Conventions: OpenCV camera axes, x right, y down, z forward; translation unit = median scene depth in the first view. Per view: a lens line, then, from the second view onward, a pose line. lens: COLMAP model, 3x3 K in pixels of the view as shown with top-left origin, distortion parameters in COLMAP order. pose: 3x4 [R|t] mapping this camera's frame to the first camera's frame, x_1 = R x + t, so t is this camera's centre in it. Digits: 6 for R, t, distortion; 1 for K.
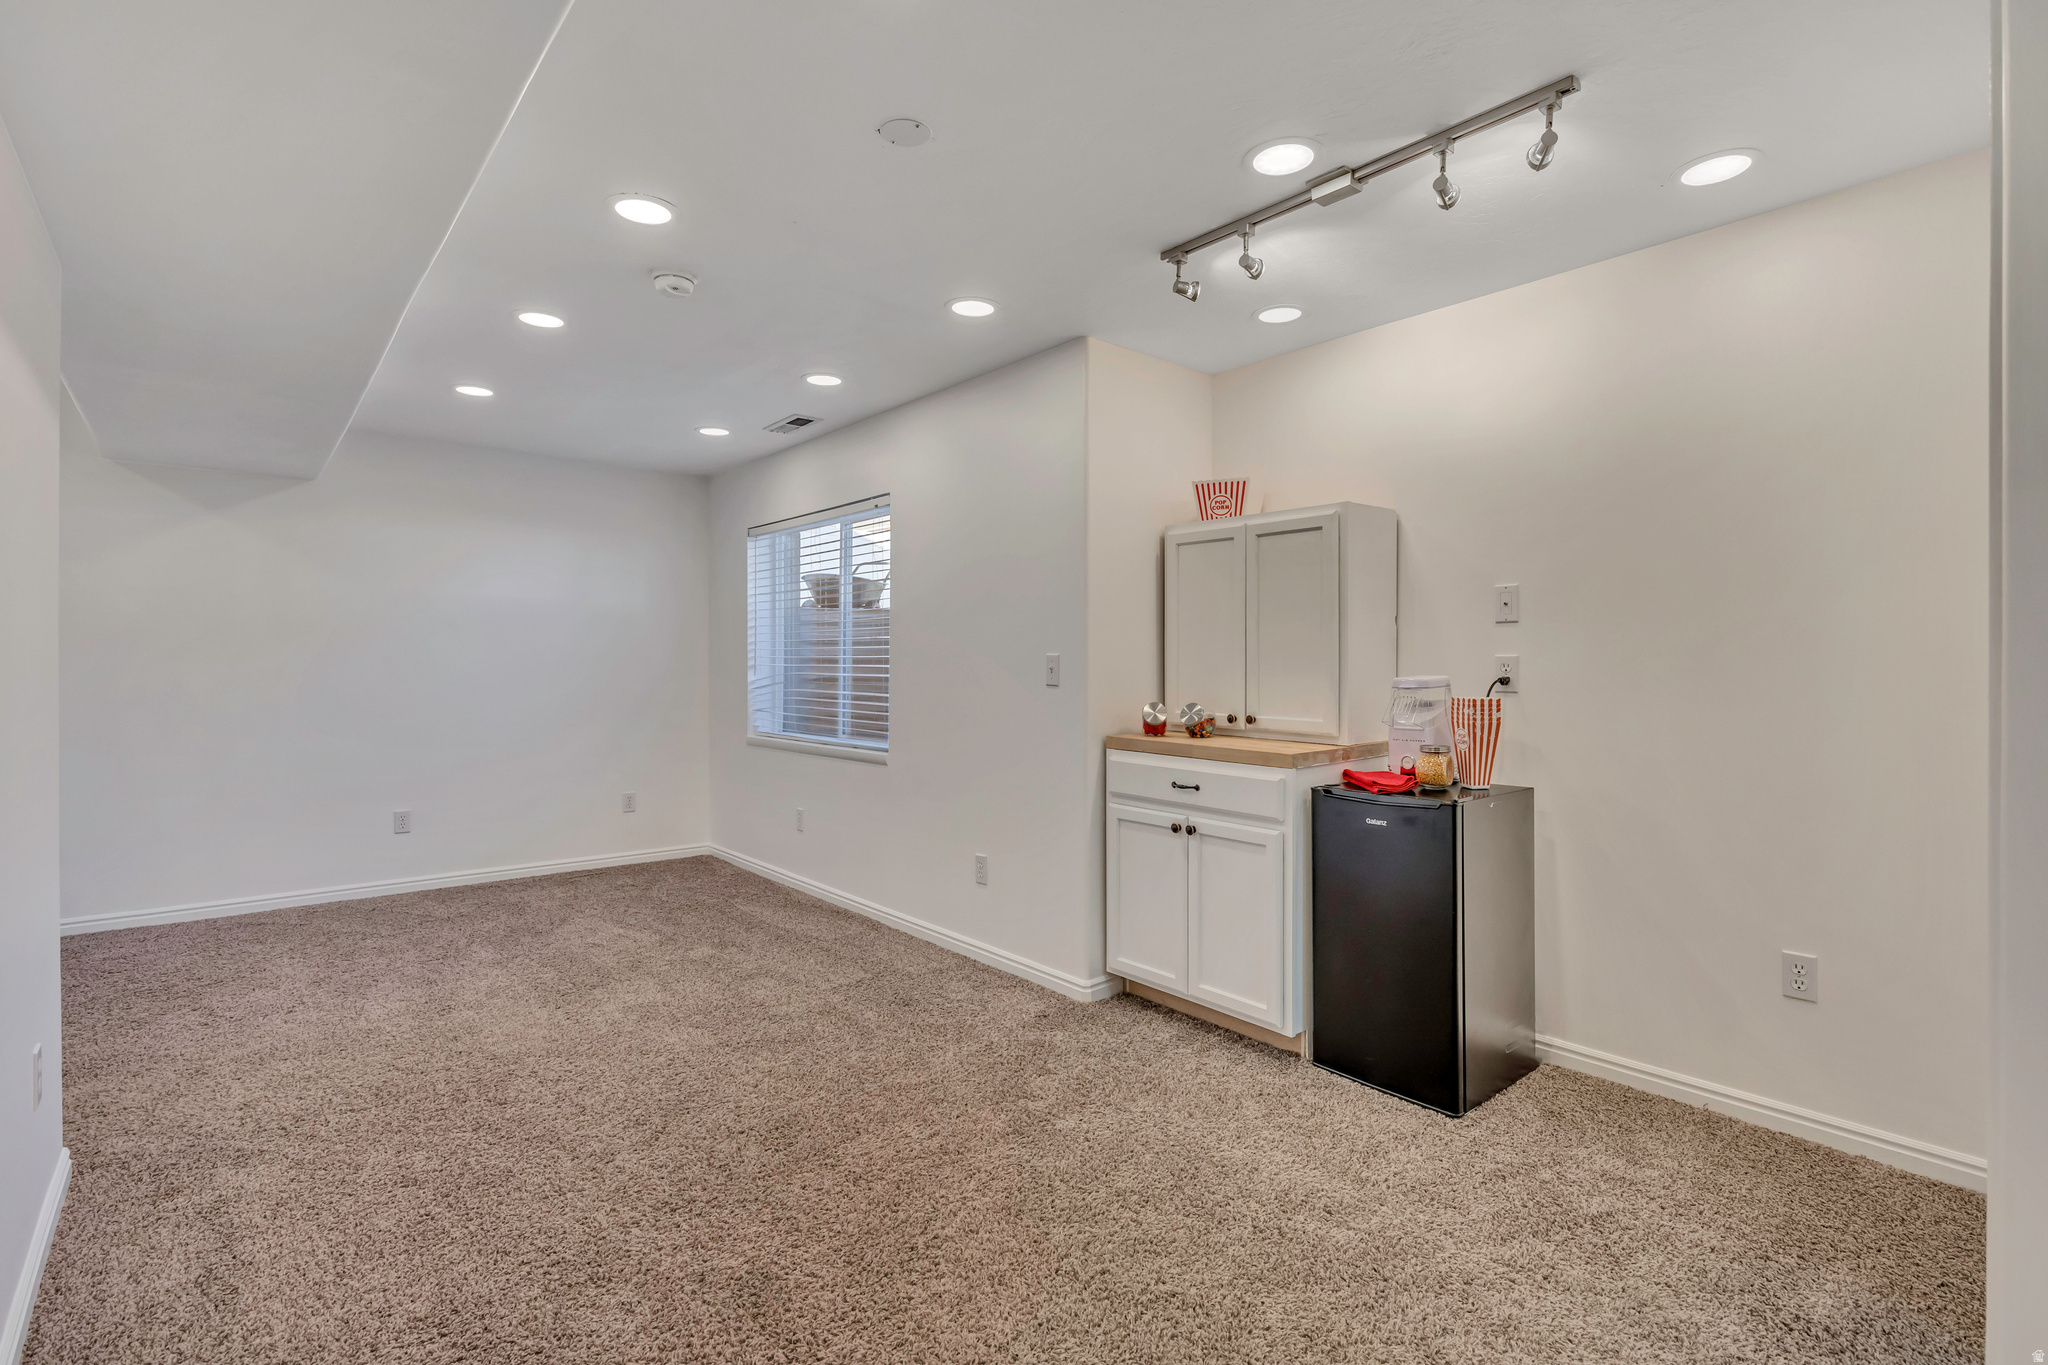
lens RADIAL K [[946.9, 0, 1022.2], [0, 946.9, 682.7], [0, 0, 1]] dist [-0.006178, -0.000612]
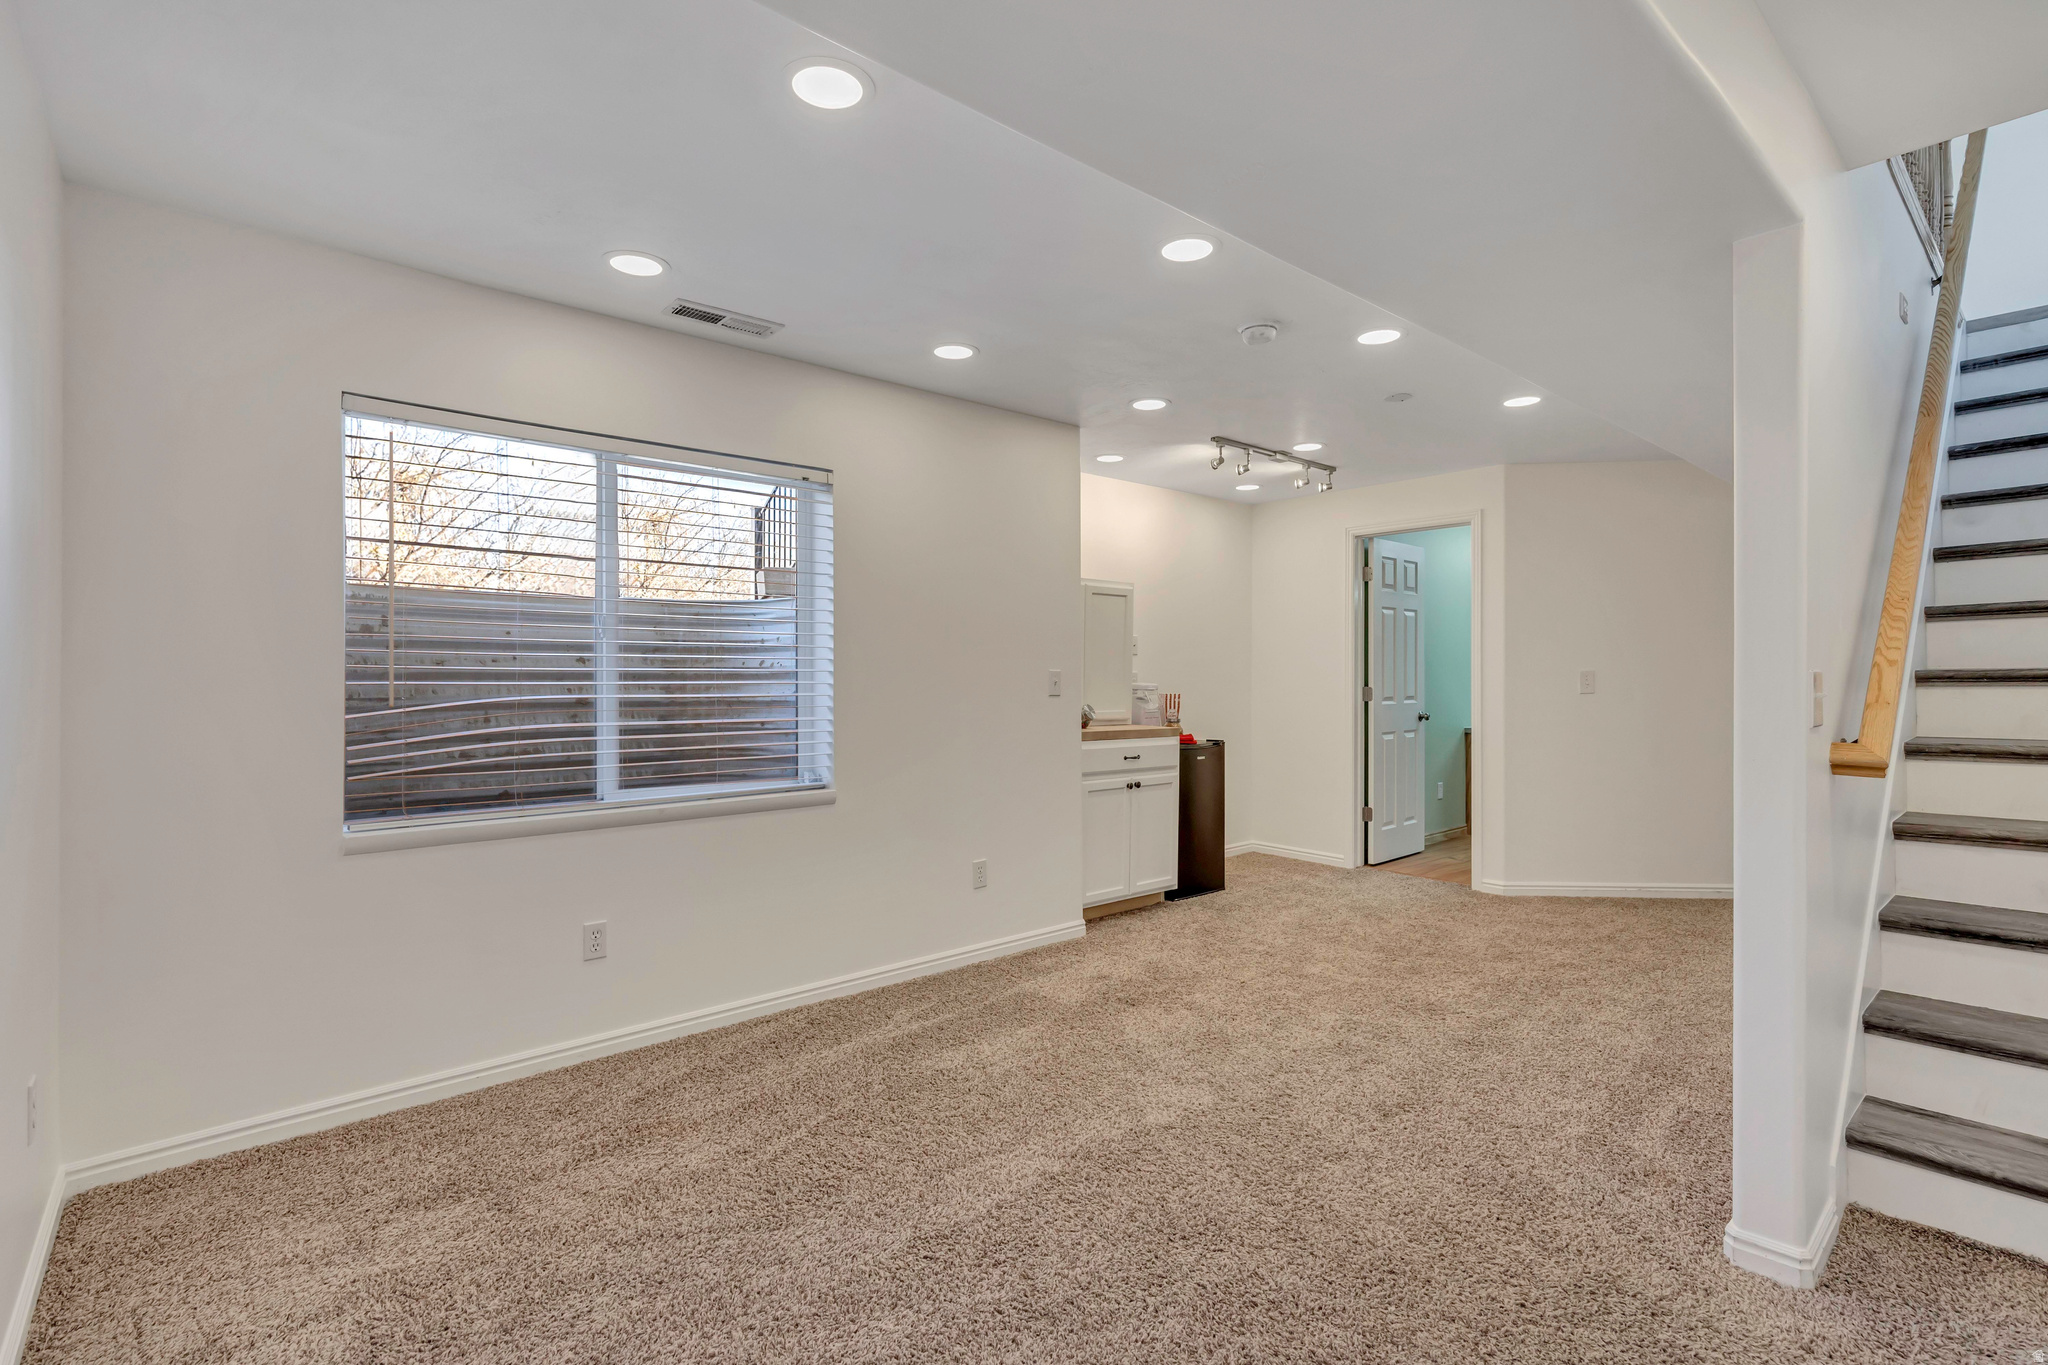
lens RADIAL K [[946.9, 0, 1021.9], [0, 946.9, 668.4], [0, 0, 1]] dist [-0.006178, -0.000612]
pose [[0.004778, -0.011327, 0.999924, -0.863831], [0.009033, 0.999896, 0.011283, -0.033371], [-0.999948, 0.008978, 0.004879, 0.750371]]
